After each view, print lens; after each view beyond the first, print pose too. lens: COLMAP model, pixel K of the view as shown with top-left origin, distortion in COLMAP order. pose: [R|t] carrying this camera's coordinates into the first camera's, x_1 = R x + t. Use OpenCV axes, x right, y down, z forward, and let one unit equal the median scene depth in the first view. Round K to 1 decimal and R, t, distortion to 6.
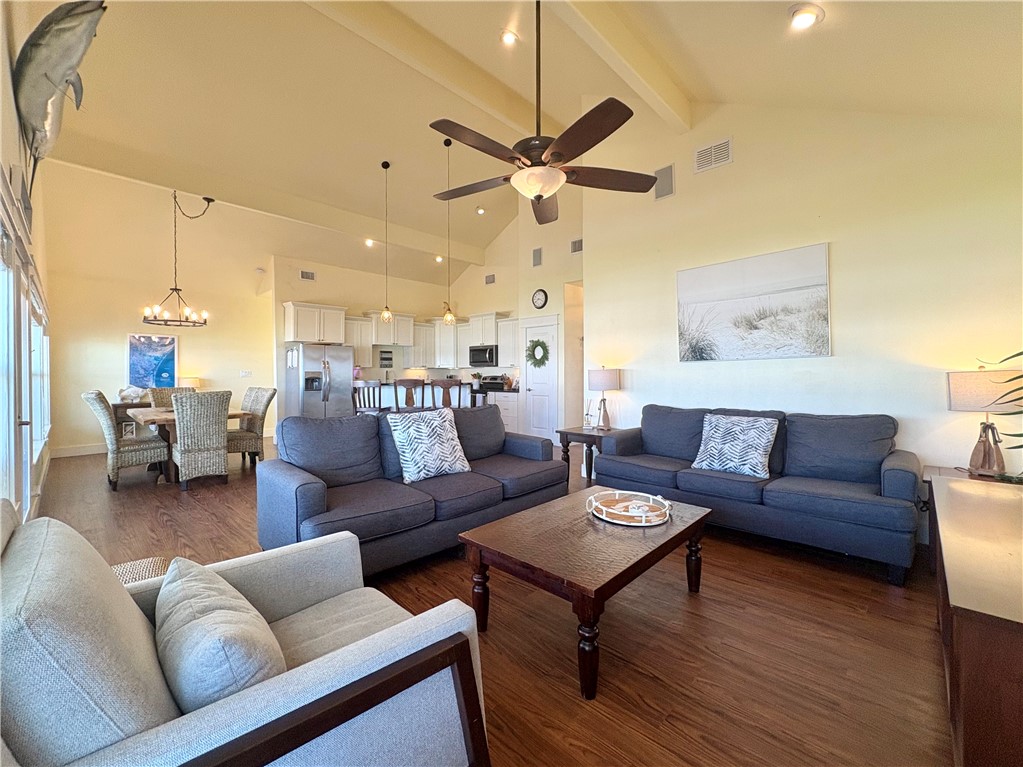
lens RADIAL K [[420.2, 0, 510.2], [0, 420.2, 375.0], [0, 0, 1]] dist [-0.000371, 0.000124]
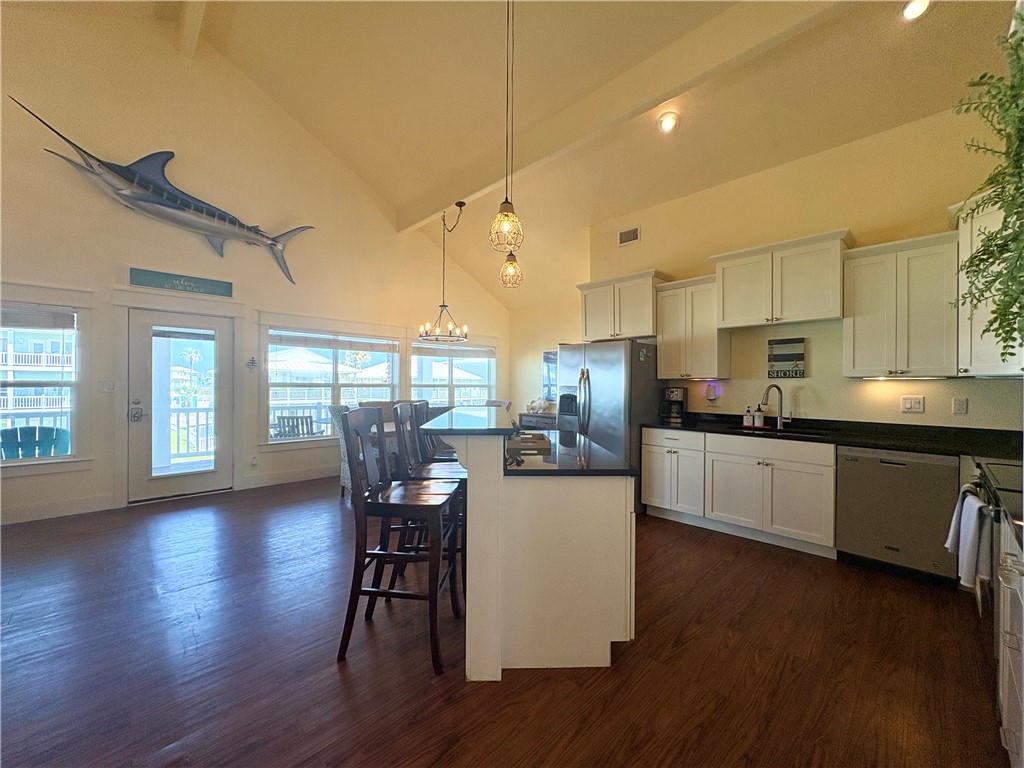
lens RADIAL K [[407.4, 0, 513.3], [0, 407.4, 384.1], [0, 0, 1]] dist [-0.003722, -0.000310]
pose [[-0.039263, 0.002045, -0.999227, 0.157054], [-0.012934, 0.999913, 0.002555, -0.010972], [0.999145, 0.013024, -0.039233, 0.931592]]
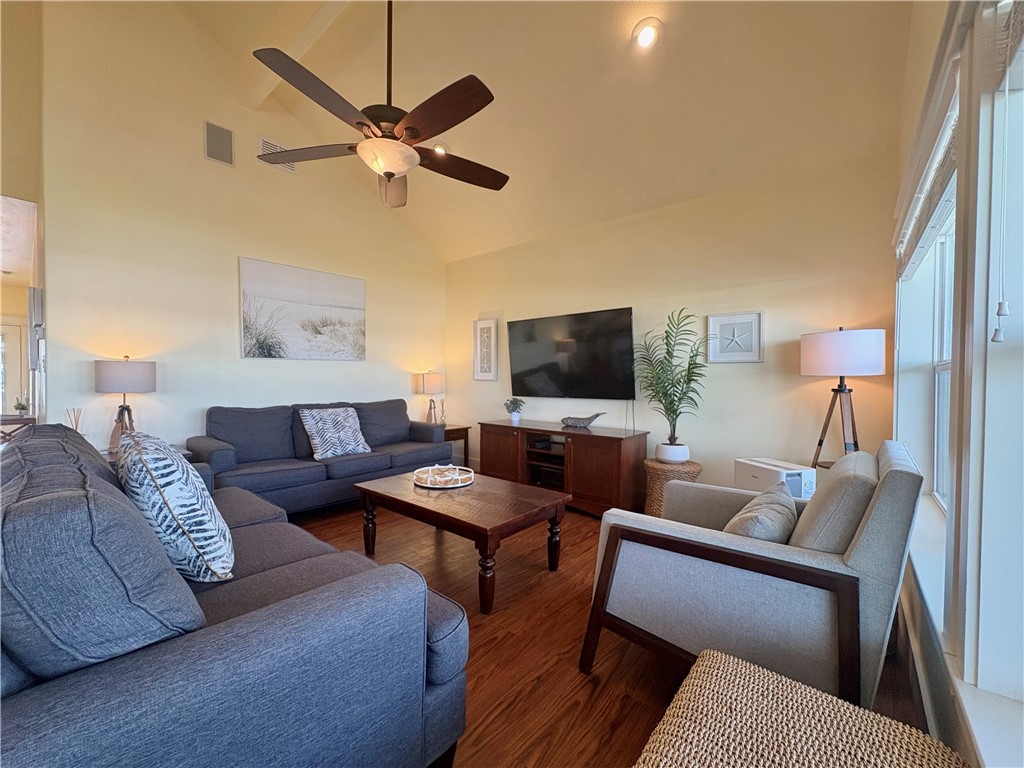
lens RADIAL K [[410.6, 0, 509.2], [0, 410.6, 386.0], [0, 0, 1]] dist [0.000632, 0.000080]
pose [[-0.073540, -0.014281, 0.997190, -0.307965], [-0.005189, 0.999889, 0.013937, 0.008570], [-0.997279, -0.004149, -0.073606, 0.290265]]
